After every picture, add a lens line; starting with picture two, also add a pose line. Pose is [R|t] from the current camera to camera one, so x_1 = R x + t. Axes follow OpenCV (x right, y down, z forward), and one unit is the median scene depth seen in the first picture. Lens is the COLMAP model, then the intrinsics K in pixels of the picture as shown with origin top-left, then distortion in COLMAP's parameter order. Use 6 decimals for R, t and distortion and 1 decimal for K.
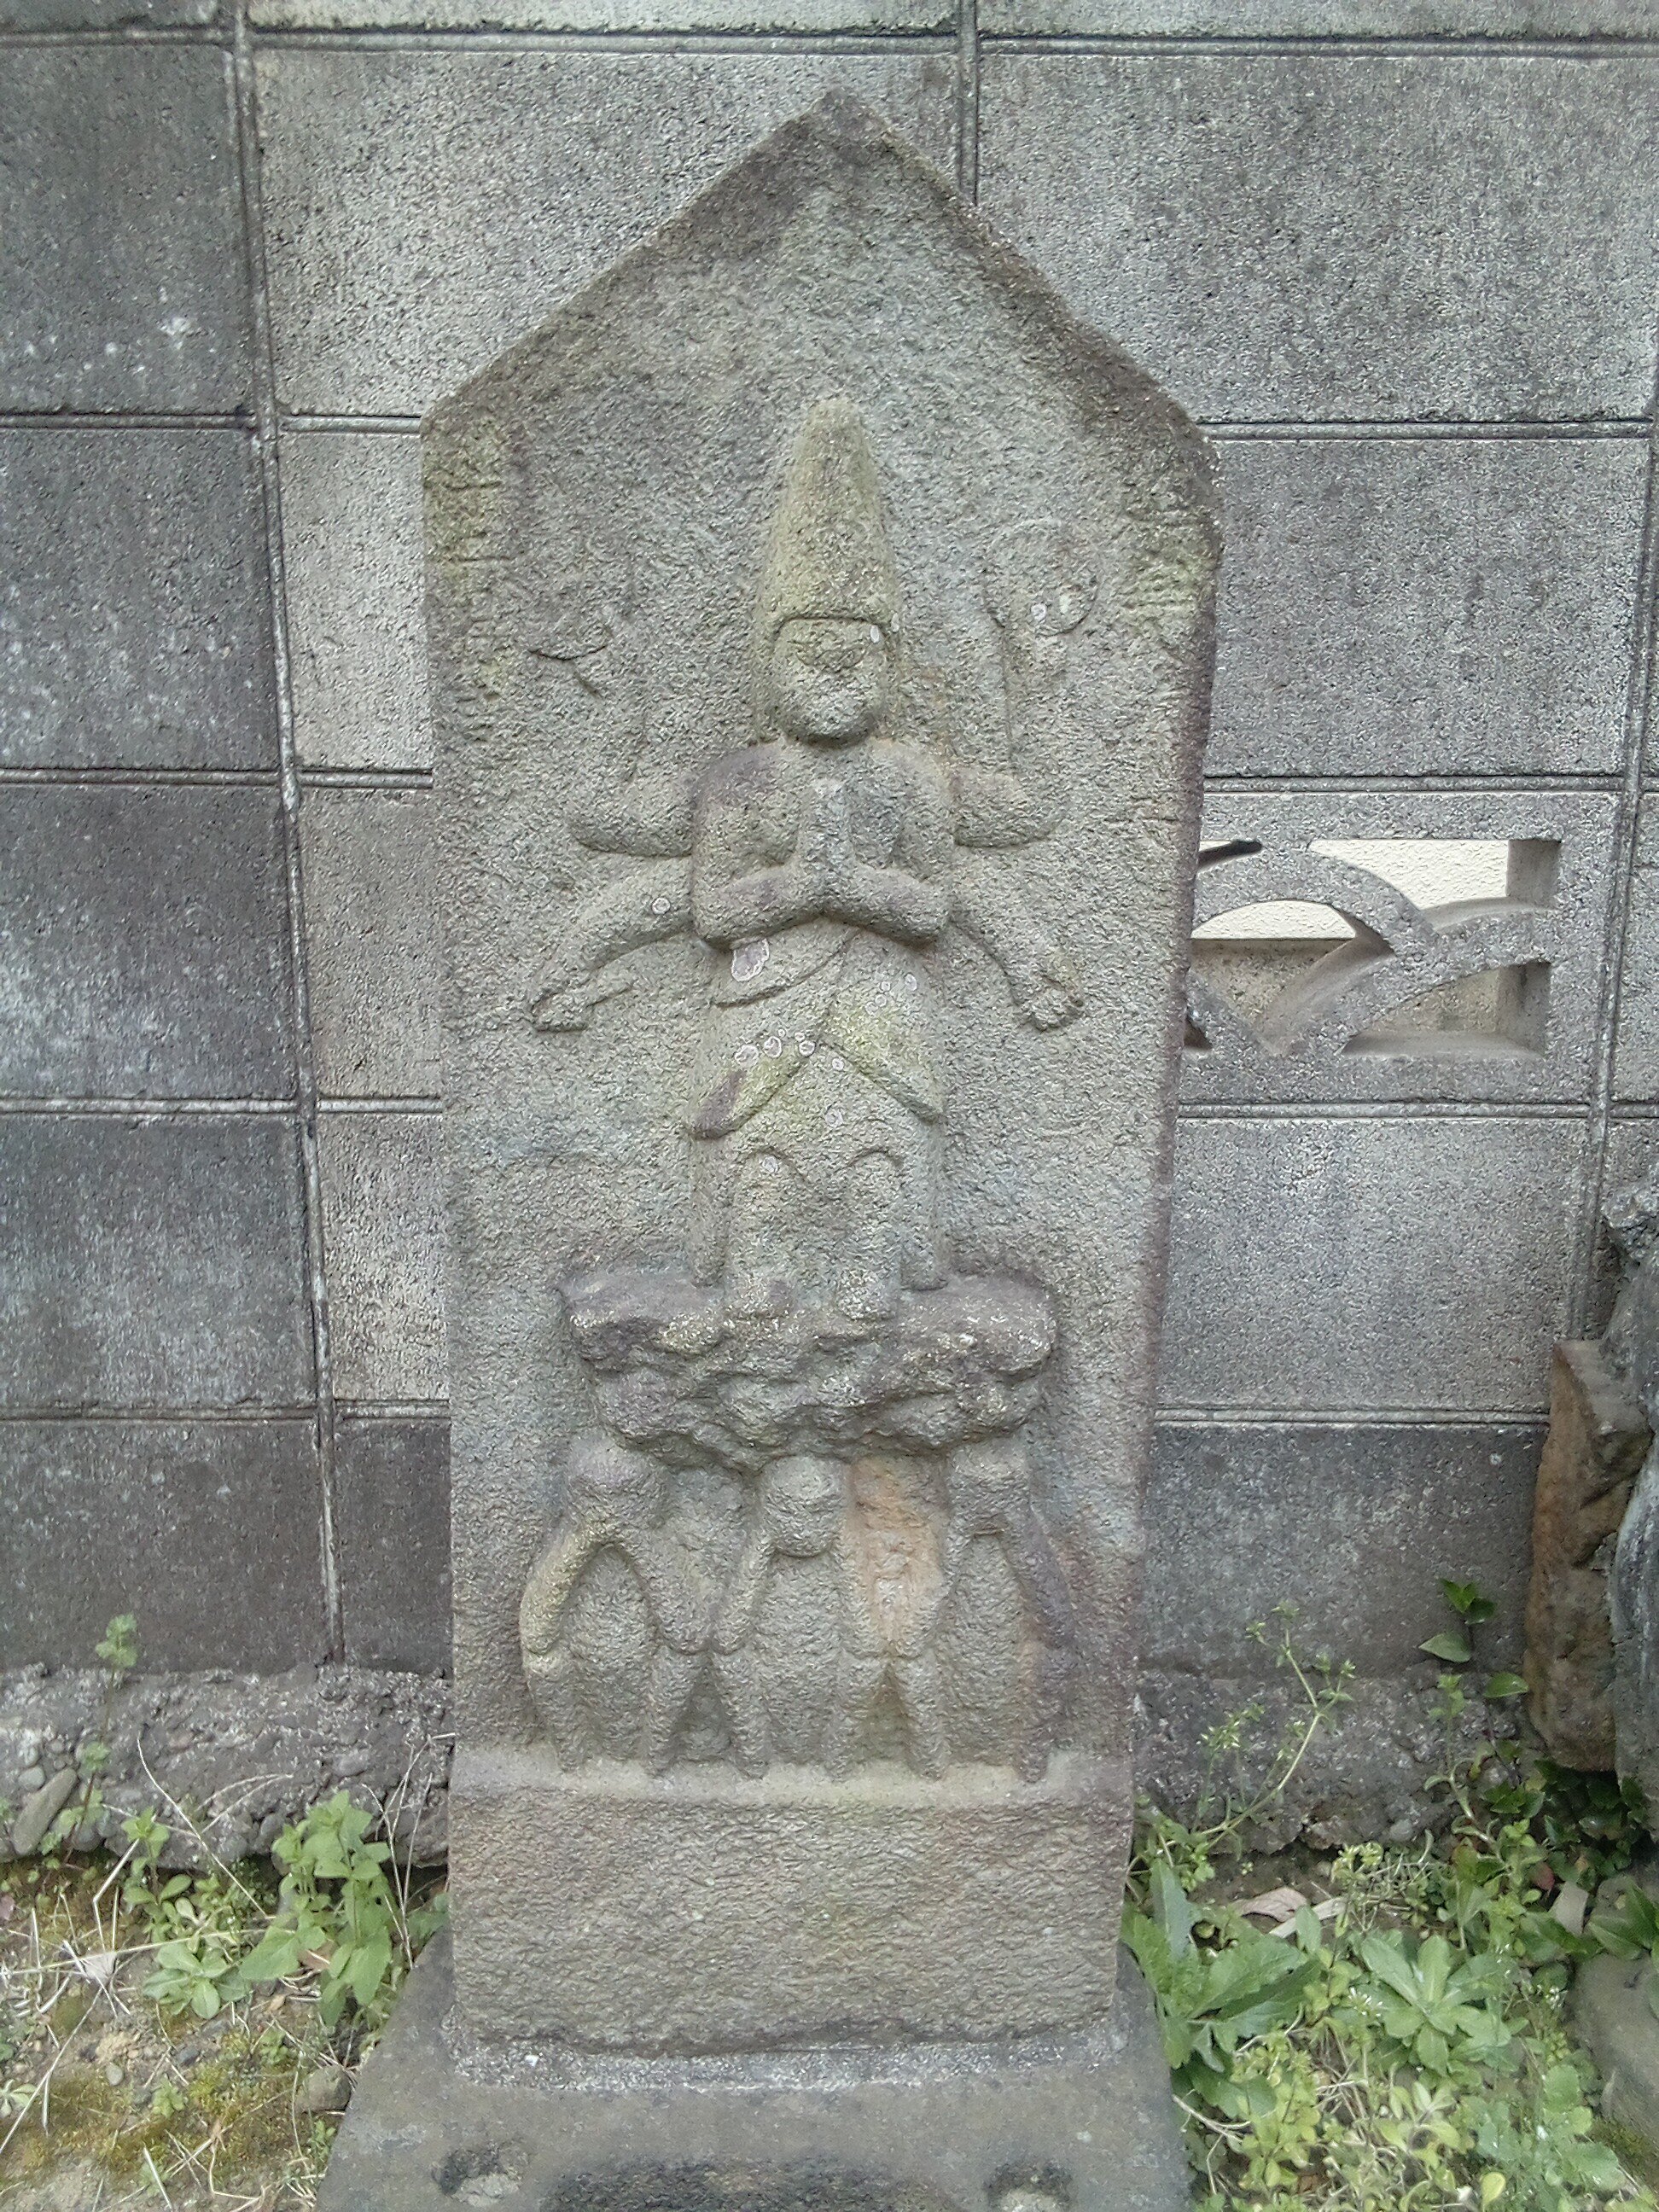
lens RADIAL K [[1791.7, 0, 838.7], [0, 1791.7, 1110.4], [0, 0, 1]] dist [0.053949, -0.074931]
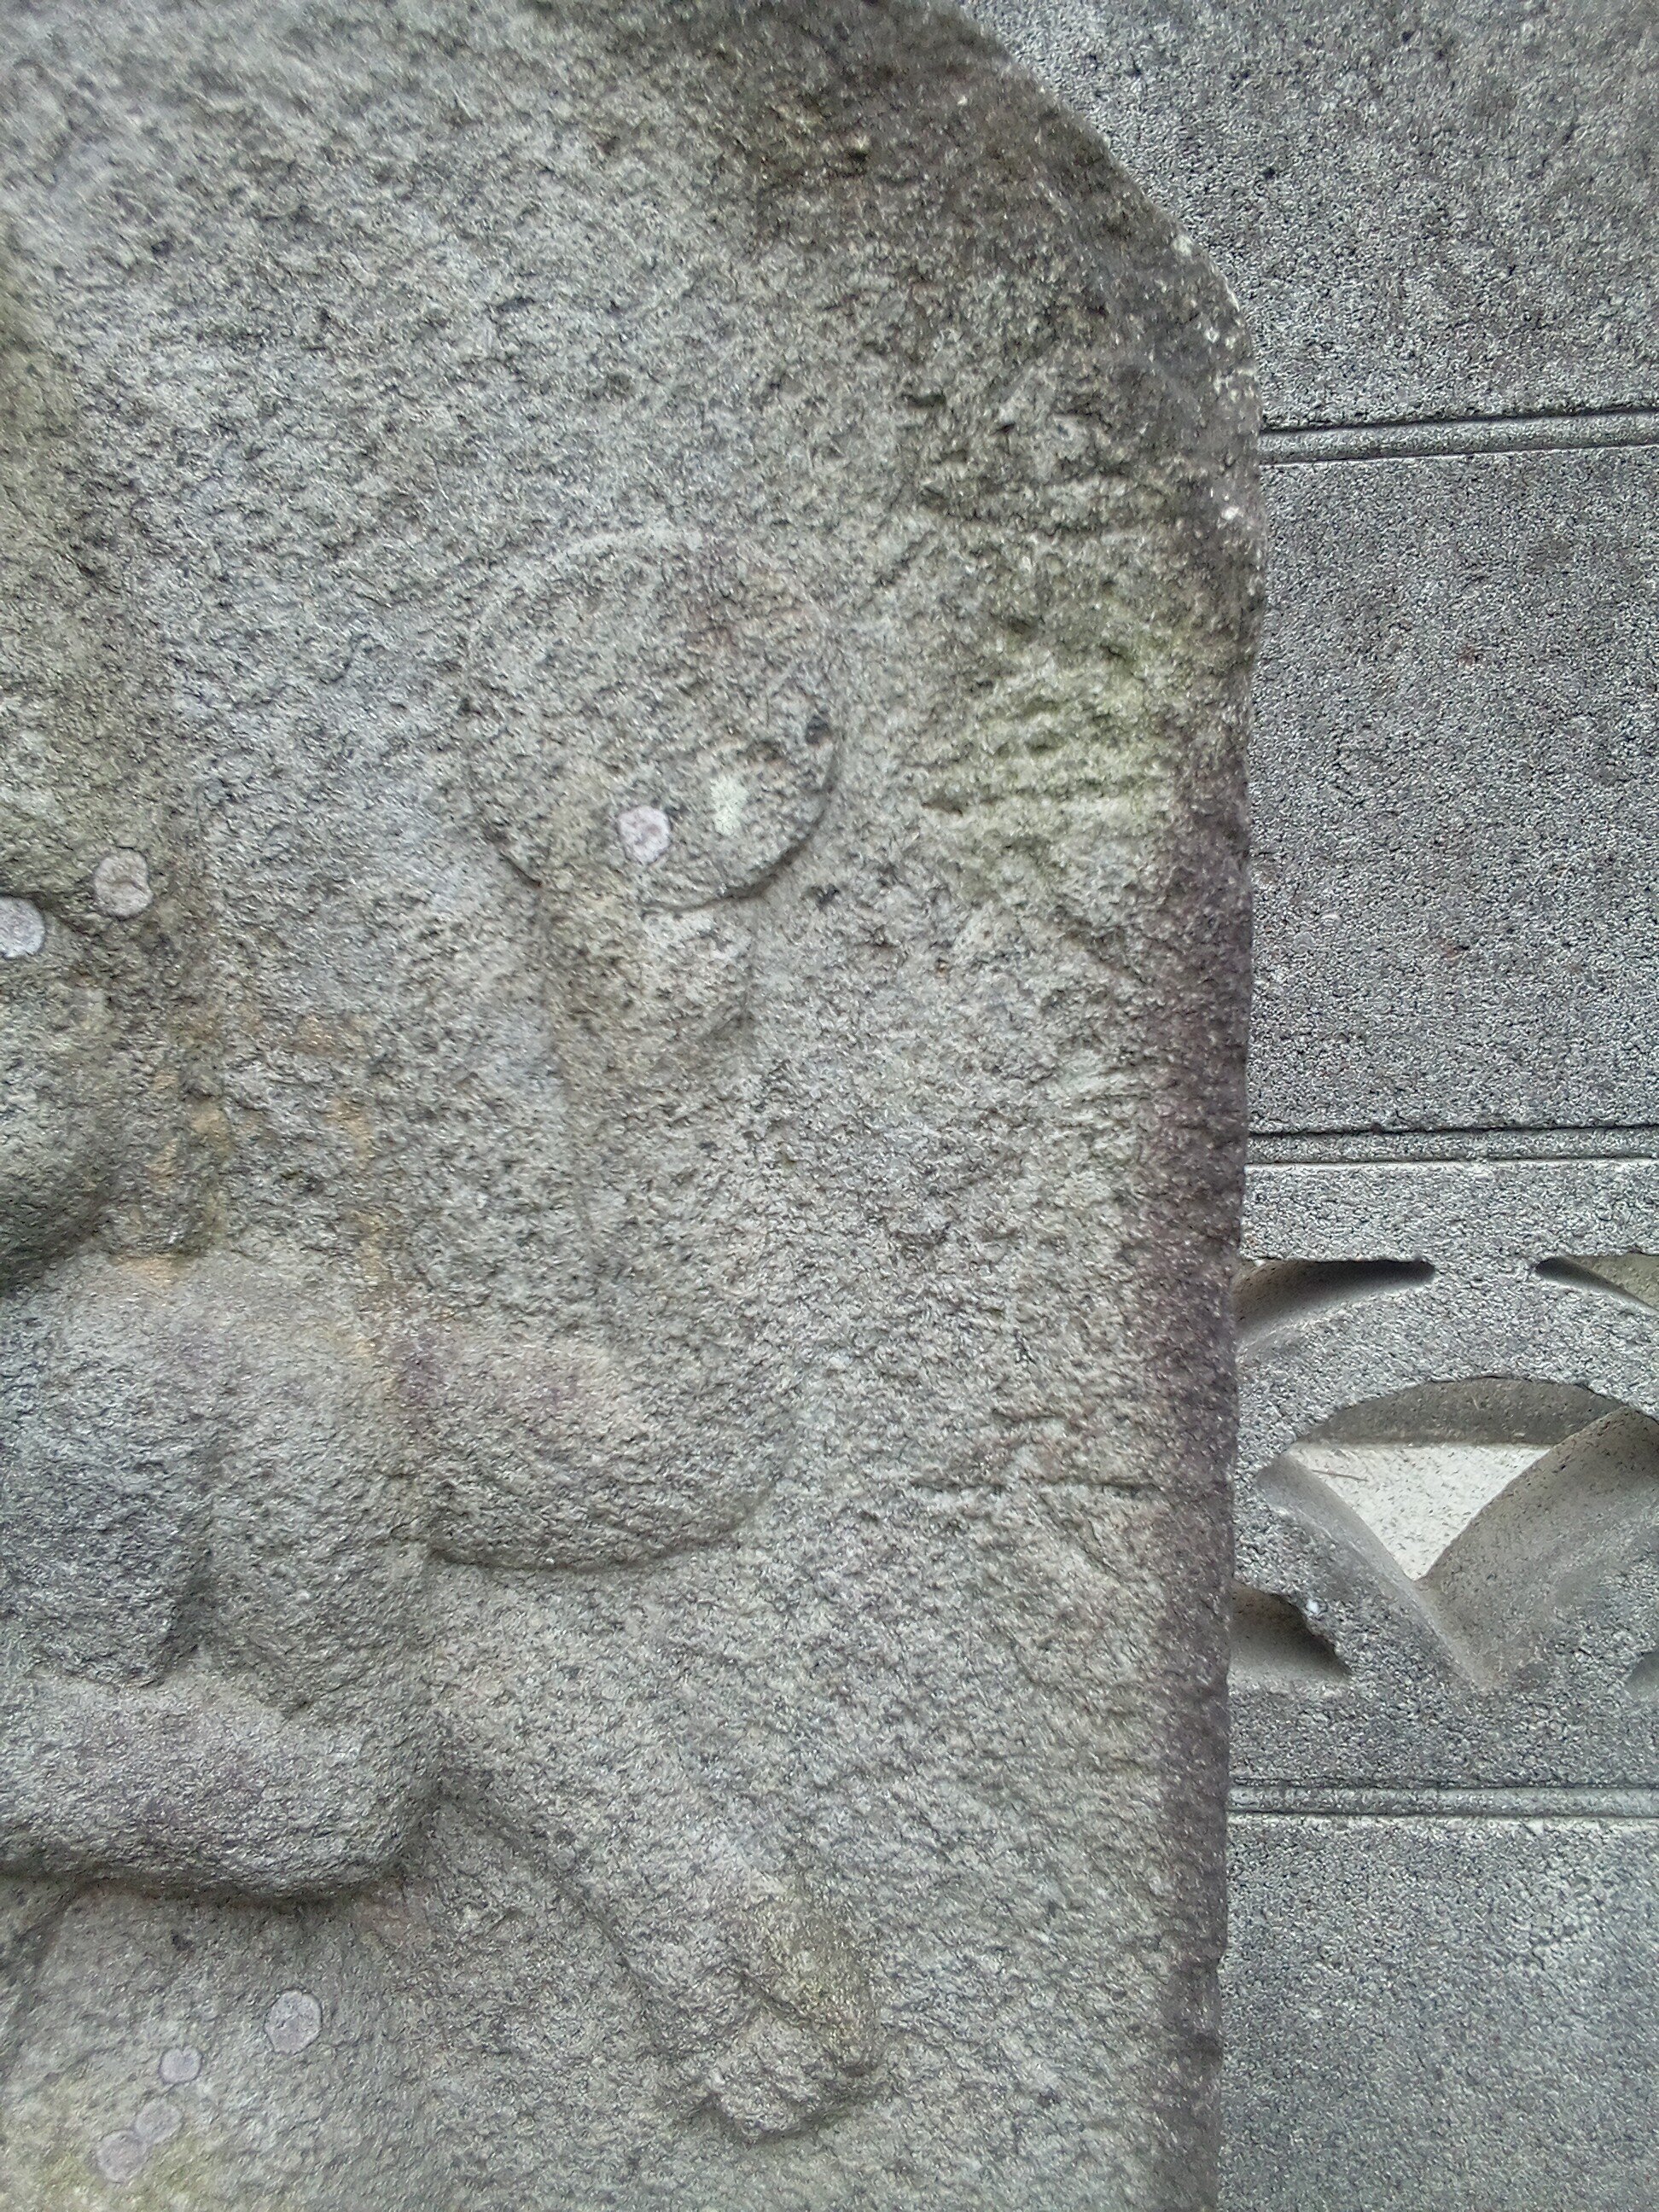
lens RADIAL K [[1791.7, 0, 822.7], [0, 1791.7, 1108.7], [0, 0, 1]] dist [0.053949, -0.074931]
pose [[0.995411, -0.020129, -0.093551, 0.164295], [0.009901, 0.994043, -0.108534, -0.194148], [0.095178, 0.107110, 0.989681, 0.695587]]
